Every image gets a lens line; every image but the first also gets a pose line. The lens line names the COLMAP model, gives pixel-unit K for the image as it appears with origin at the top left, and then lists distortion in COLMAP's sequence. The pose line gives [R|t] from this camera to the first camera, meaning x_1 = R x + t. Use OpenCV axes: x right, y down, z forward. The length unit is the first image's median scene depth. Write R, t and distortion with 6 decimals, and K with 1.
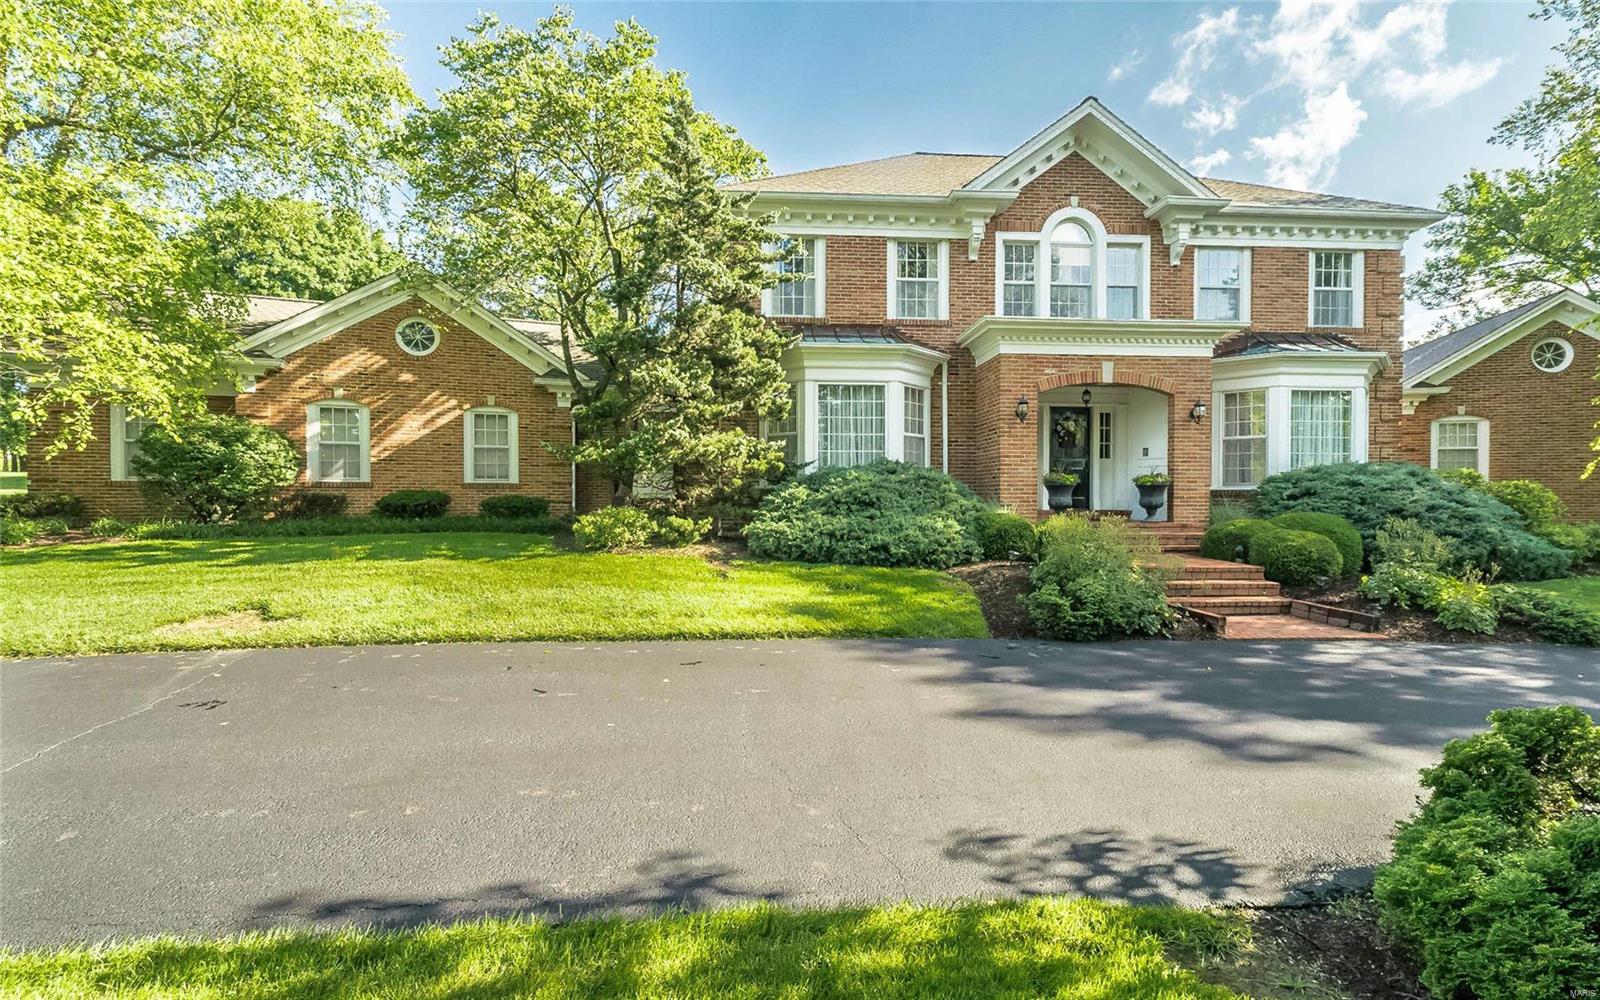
lens RADIAL K [[753.4, 0, 800.5], [0, 753.4, 505.6], [0, 0, 1]] dist [-0.002219, -0.000166]
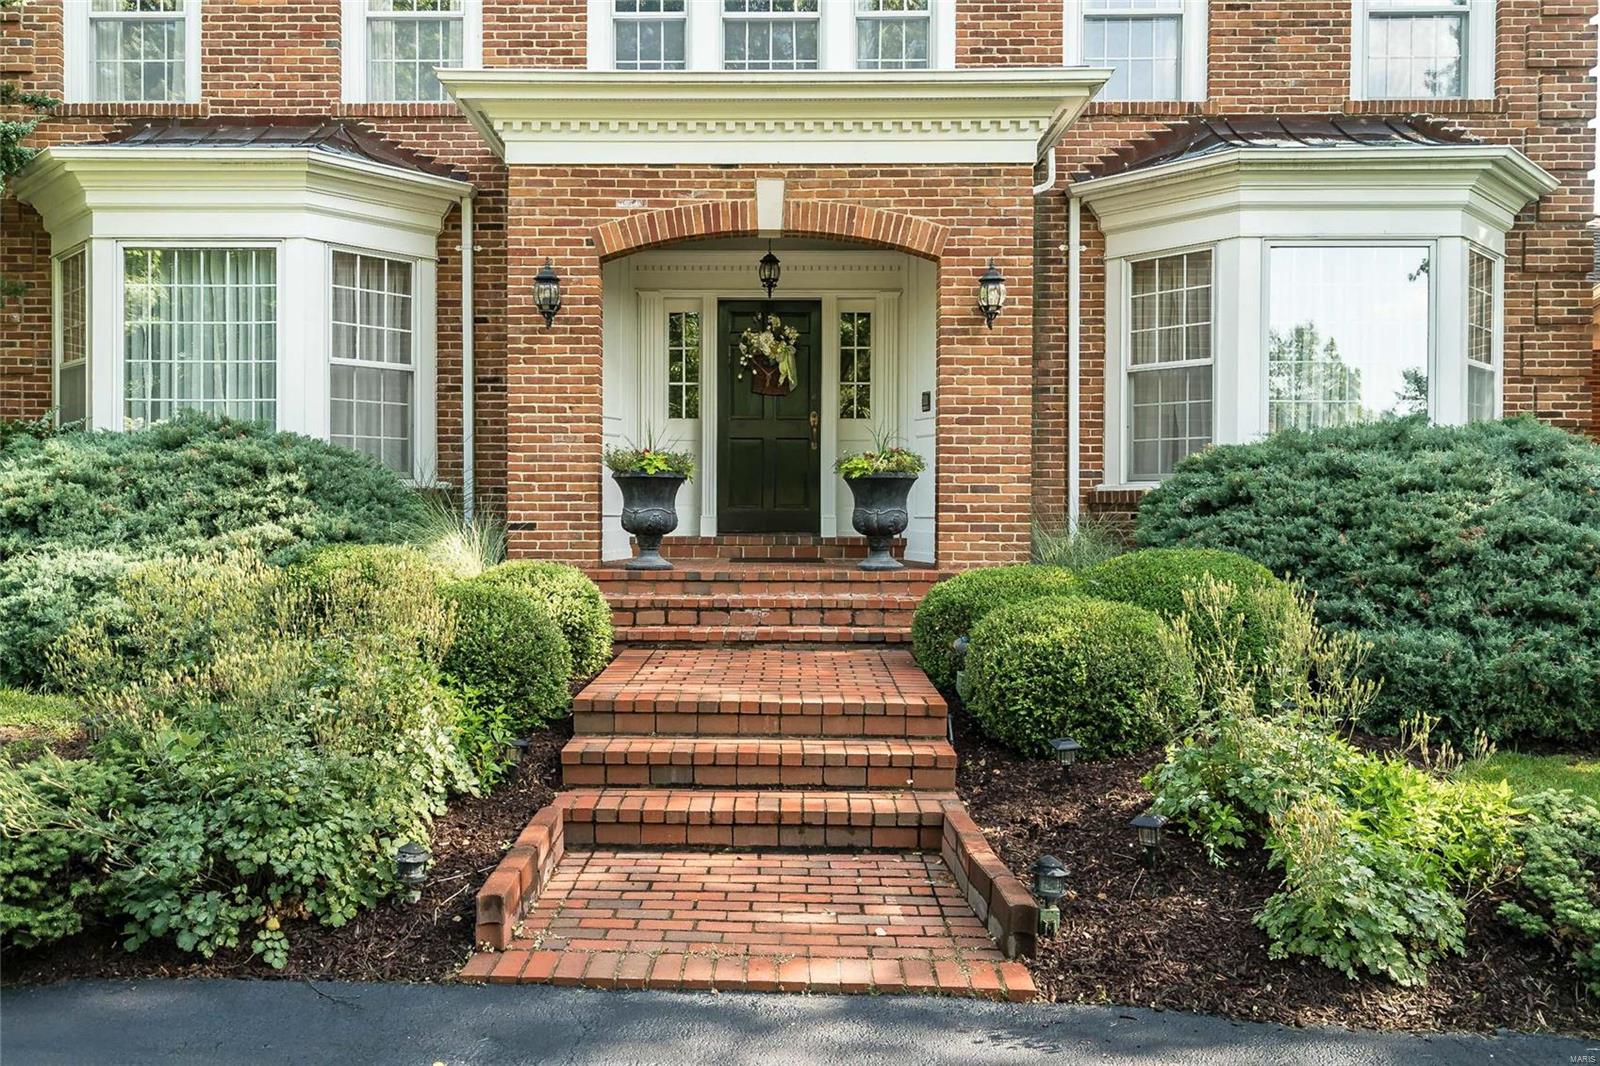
lens RADIAL K [[1192.3, 0, 799.6], [0, 1192.3, 528.9], [0, 0, 1]] dist [0.008895, -0.005984]
pose [[0.996067, 0.003343, -0.088545, 0.458983], [-0.002704, 0.999969, 0.007333, -0.004006], [0.088567, -0.007065, 0.996045, 0.331889]]
